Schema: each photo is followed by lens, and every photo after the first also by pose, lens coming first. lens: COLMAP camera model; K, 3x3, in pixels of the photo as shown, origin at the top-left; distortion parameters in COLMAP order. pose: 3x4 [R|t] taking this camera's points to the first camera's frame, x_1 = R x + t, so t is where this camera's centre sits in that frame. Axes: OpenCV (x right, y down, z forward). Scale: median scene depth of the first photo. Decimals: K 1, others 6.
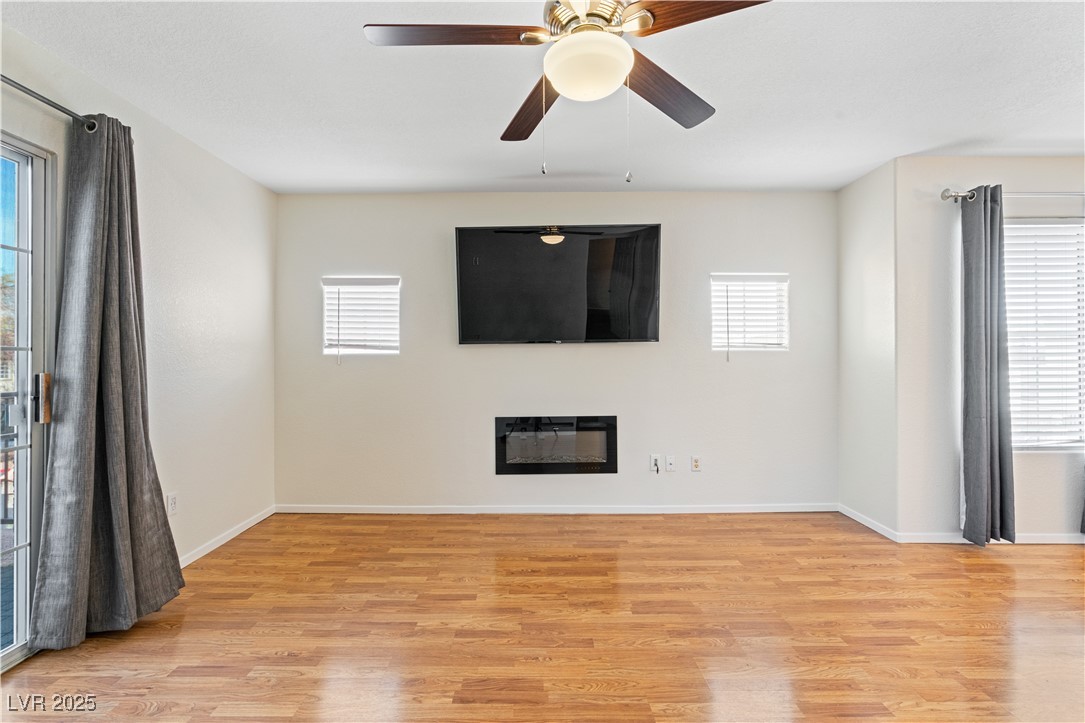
lens RADIAL K [[486.6, 0, 541.7], [0, 486.6, 355.8], [0, 0, 1]] dist [0.001157, 0.000299]
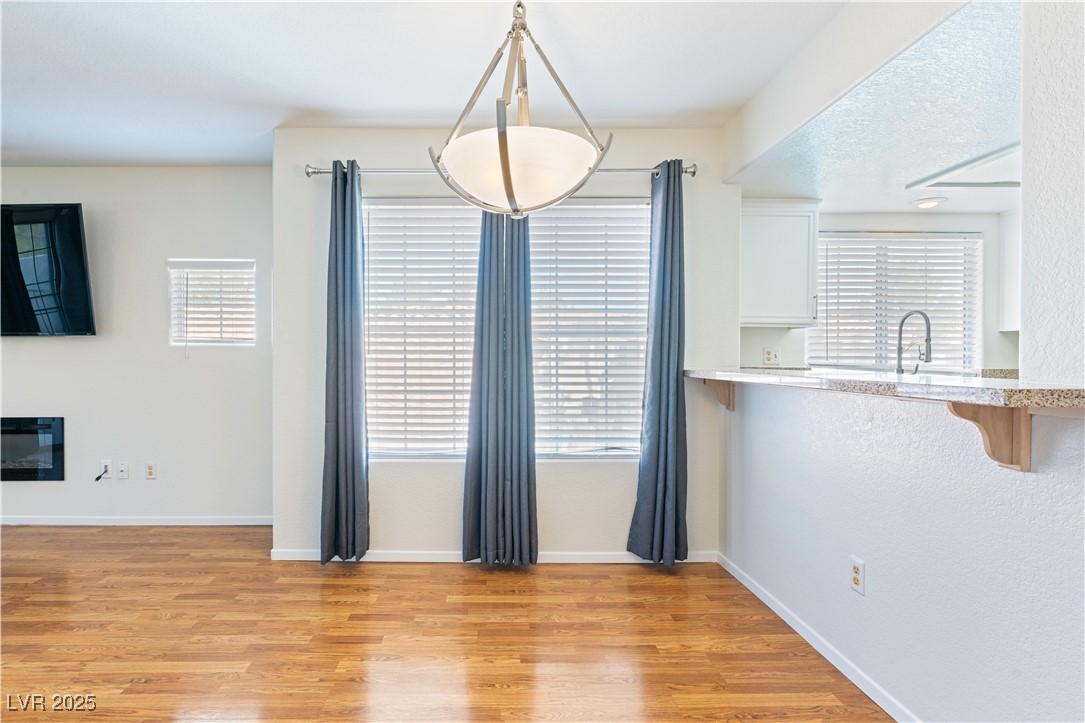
lens RADIAL K [[543.4, 0, 489.4], [0, 543.4, 359.5], [0, 0, 1]] dist [-0.001637, 0.001143]
pose [[0.999948, 0.006587, -0.007727, 0.956052], [-0.006457, 0.999839, 0.016722, -0.005369], [0.007836, -0.016671, 0.999830, 0.003306]]
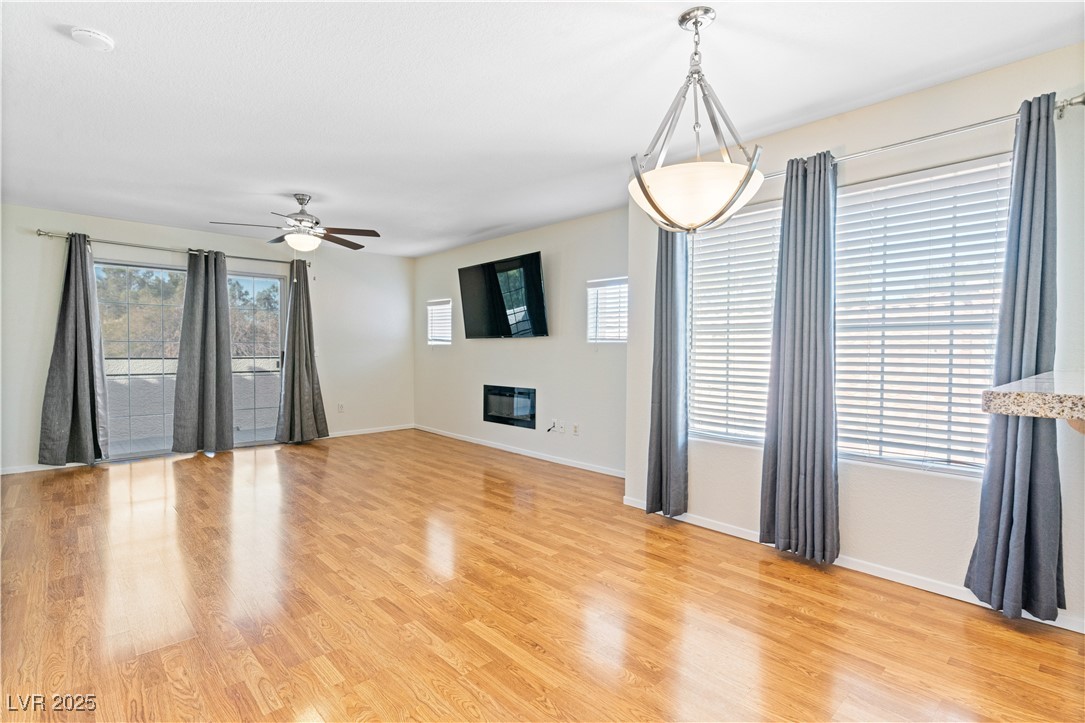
lens RADIAL K [[516.2, 0, 542.5], [0, 516.2, 361.5], [0, 0, 1]] dist [-0.002873, 0.000471]
pose [[0.681998, 0.026955, -0.730857, 1.269107], [-0.003288, 0.999424, 0.033791, -0.006650], [0.731347, -0.020642, 0.681694, -0.003013]]
